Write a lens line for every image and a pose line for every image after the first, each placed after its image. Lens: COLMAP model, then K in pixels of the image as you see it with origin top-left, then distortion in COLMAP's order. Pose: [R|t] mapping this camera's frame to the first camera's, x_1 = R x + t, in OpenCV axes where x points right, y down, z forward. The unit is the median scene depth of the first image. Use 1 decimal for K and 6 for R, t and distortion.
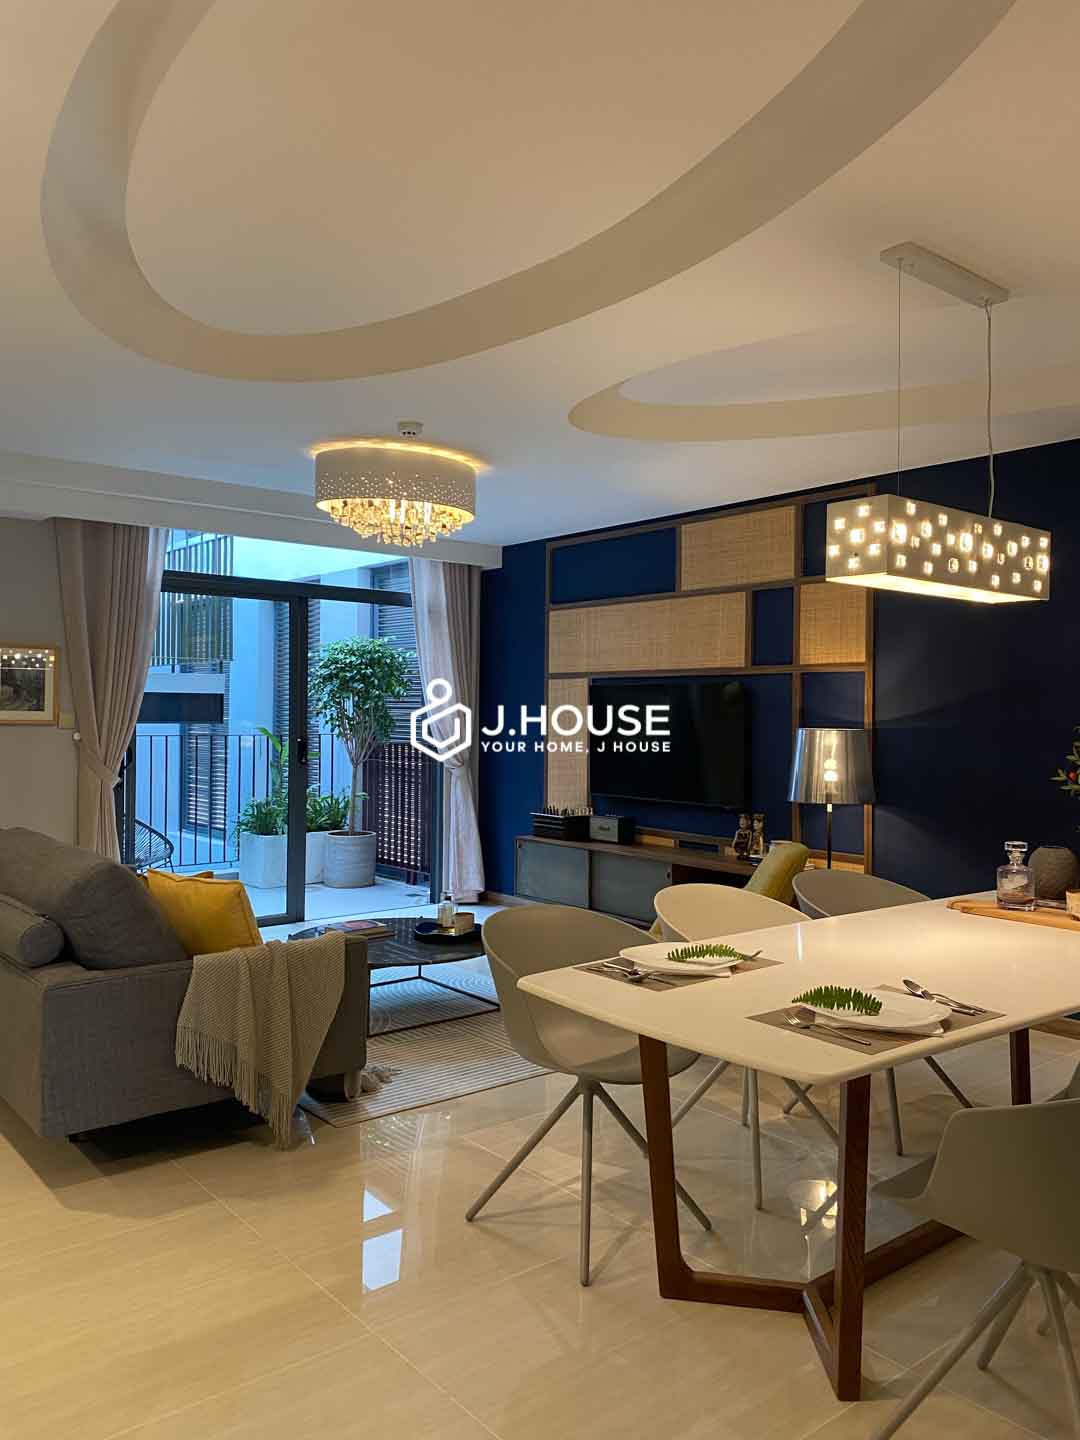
lens RADIAL K [[1098.3, 0, 526.1], [0, 1098.3, 711.3], [0, 0, 1]] dist [0.087555, -0.134358]
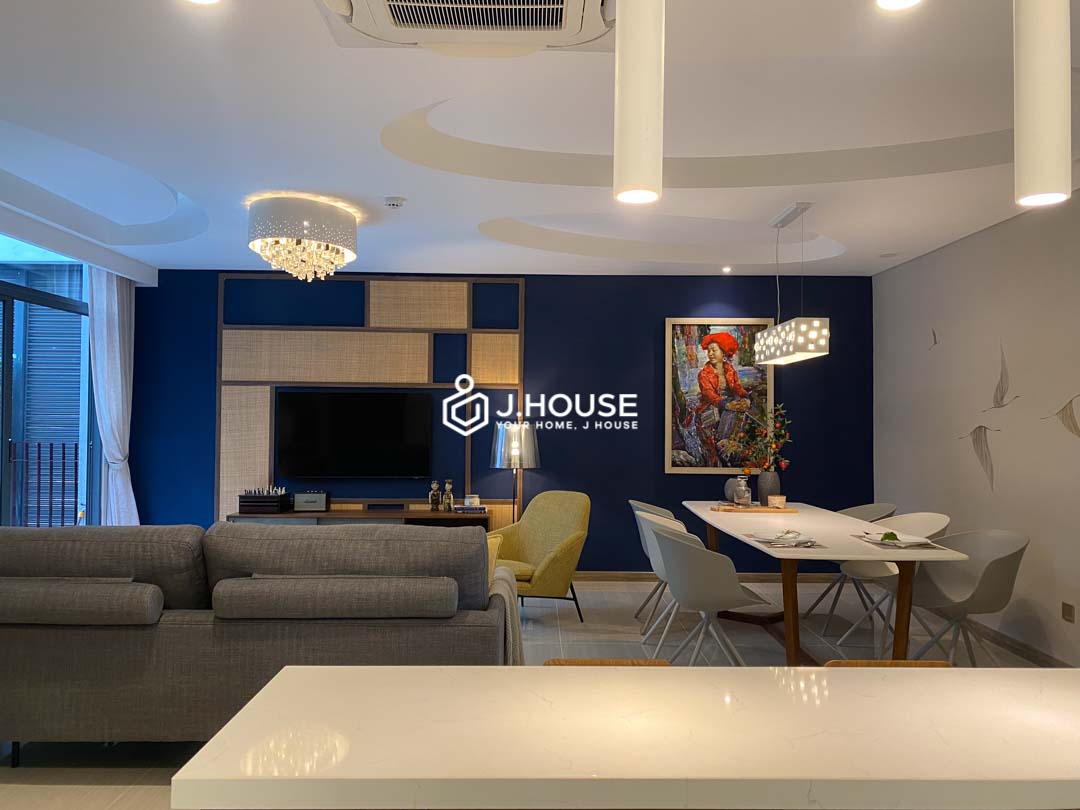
lens RADIAL K [[823.7, 0, 538.7], [0, 823.7, 403.4], [0, 0, 1]] dist [0.087555, -0.134358]
pose [[0.621602, 0.011682, 0.783246, -0.603952], [-0.004965, 0.999927, -0.010974, -0.000789], [-0.783318, 0.002933, 0.621615, 0.185087]]
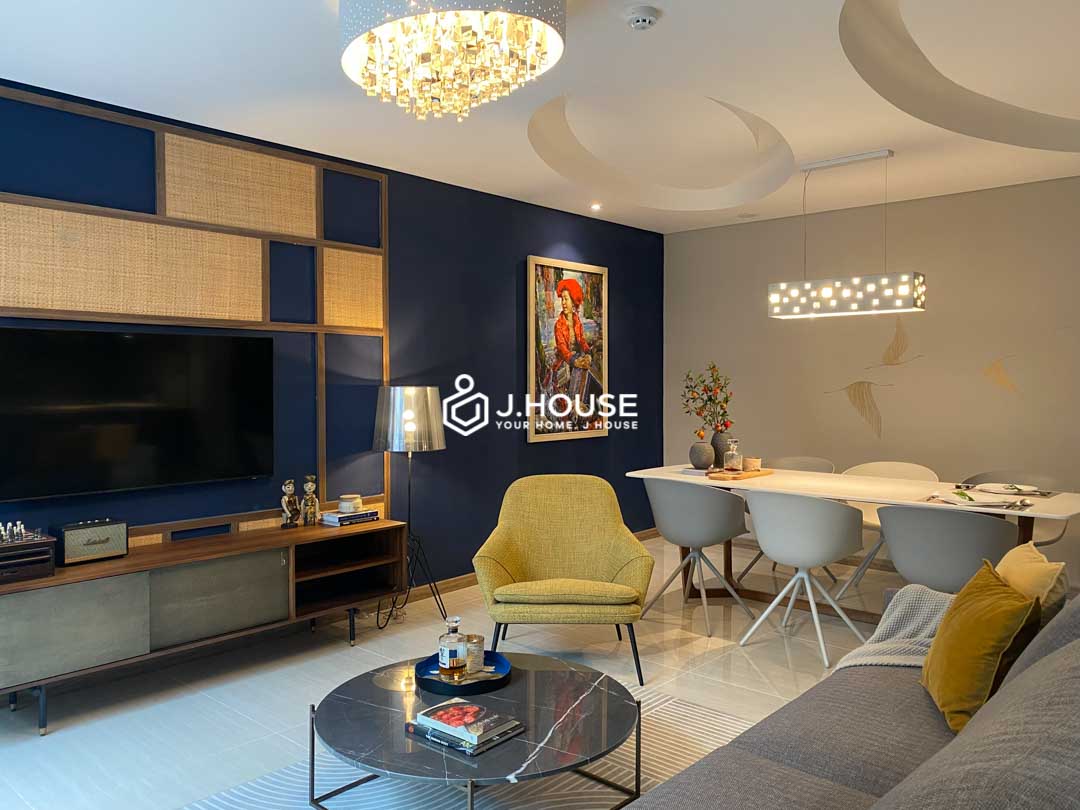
lens RADIAL K [[817.9, 0, 540.0], [0, 817.9, 405.0], [0, 0, 1]] dist [0.096342, -0.268954]
pose [[-0.167198, -0.039030, 0.985151, -0.531294], [-0.002908, 0.999231, 0.039095, 0.001681], [-0.985919, 0.003672, -0.167182, 0.909274]]
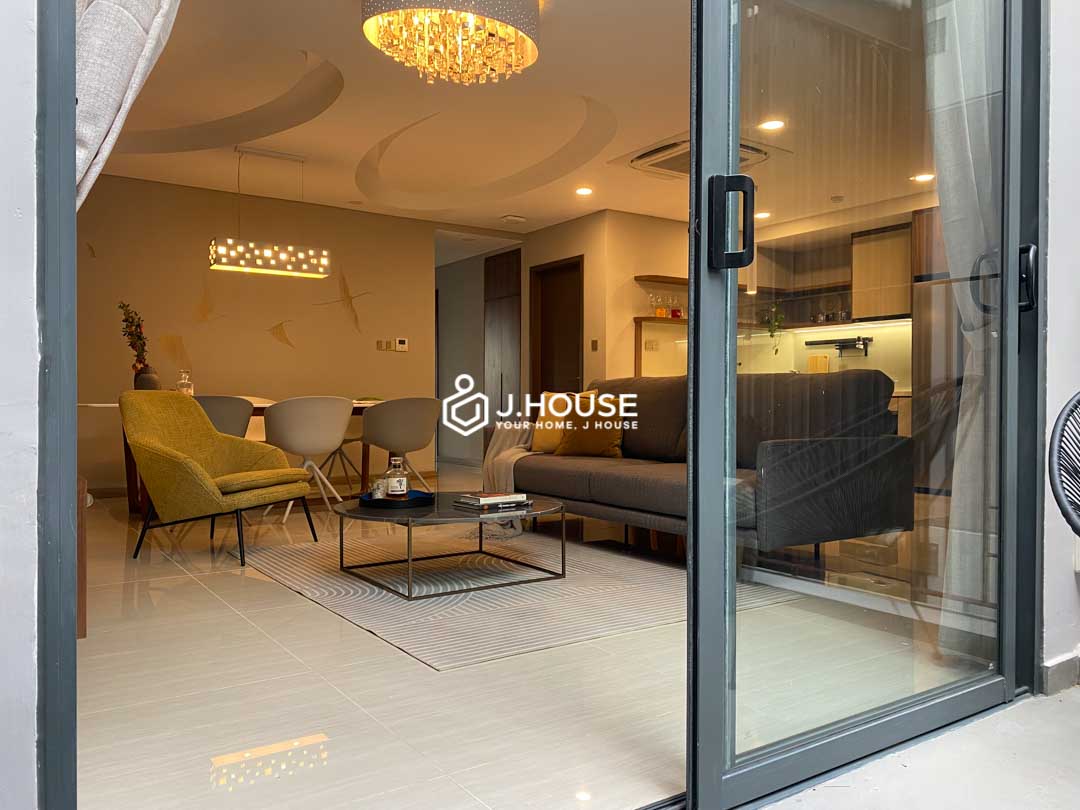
lens RADIAL K [[822.6, 0, 547.9], [0, 822.6, 408.8], [0, 0, 1]] dist [0.059620, -0.172687]
pose [[-0.997969, -0.011110, 0.062726, -0.211258], [-0.010876, 0.999933, 0.004074, 0.103253], [-0.062767, 0.003384, -0.998022, 1.475505]]
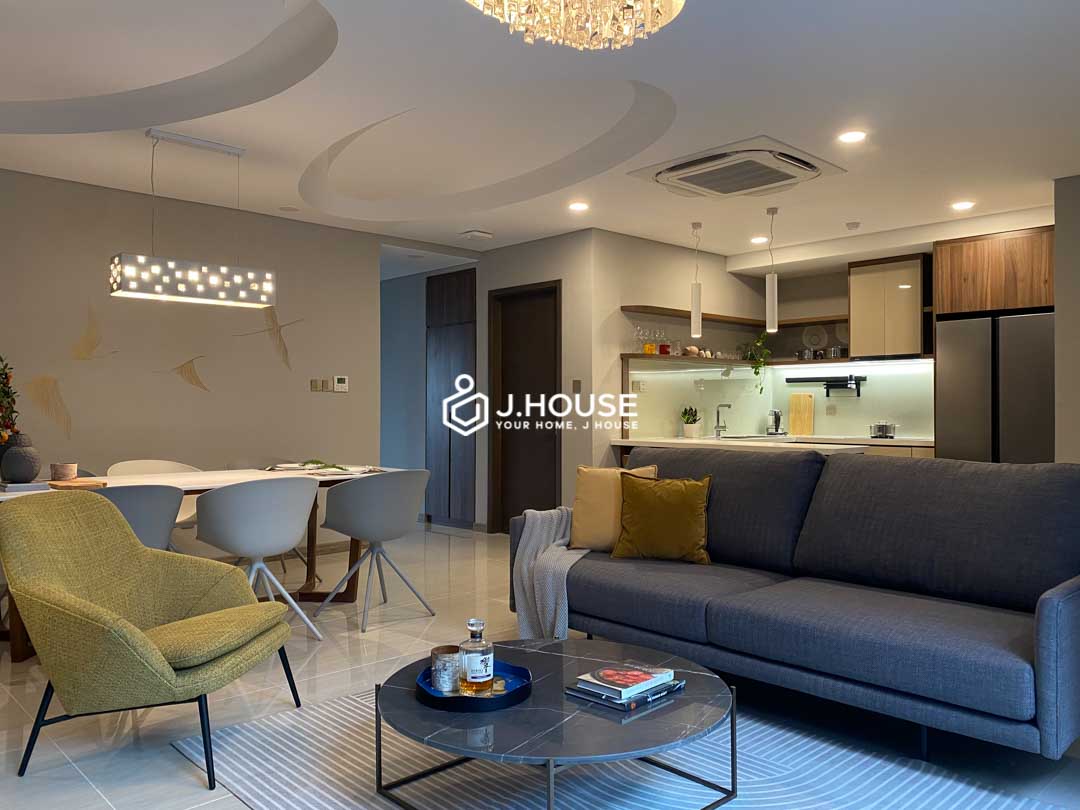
lens RADIAL K [[825.7, 0, 543.3], [0, 825.7, 404.7], [0, 0, 1]] dist [0.015558, -0.011967]
pose [[-0.995854, -0.010371, -0.090373, -0.058352], [-0.009318, 0.999884, -0.012062, 0.045538], [0.090487, -0.011170, -0.995835, 1.269486]]
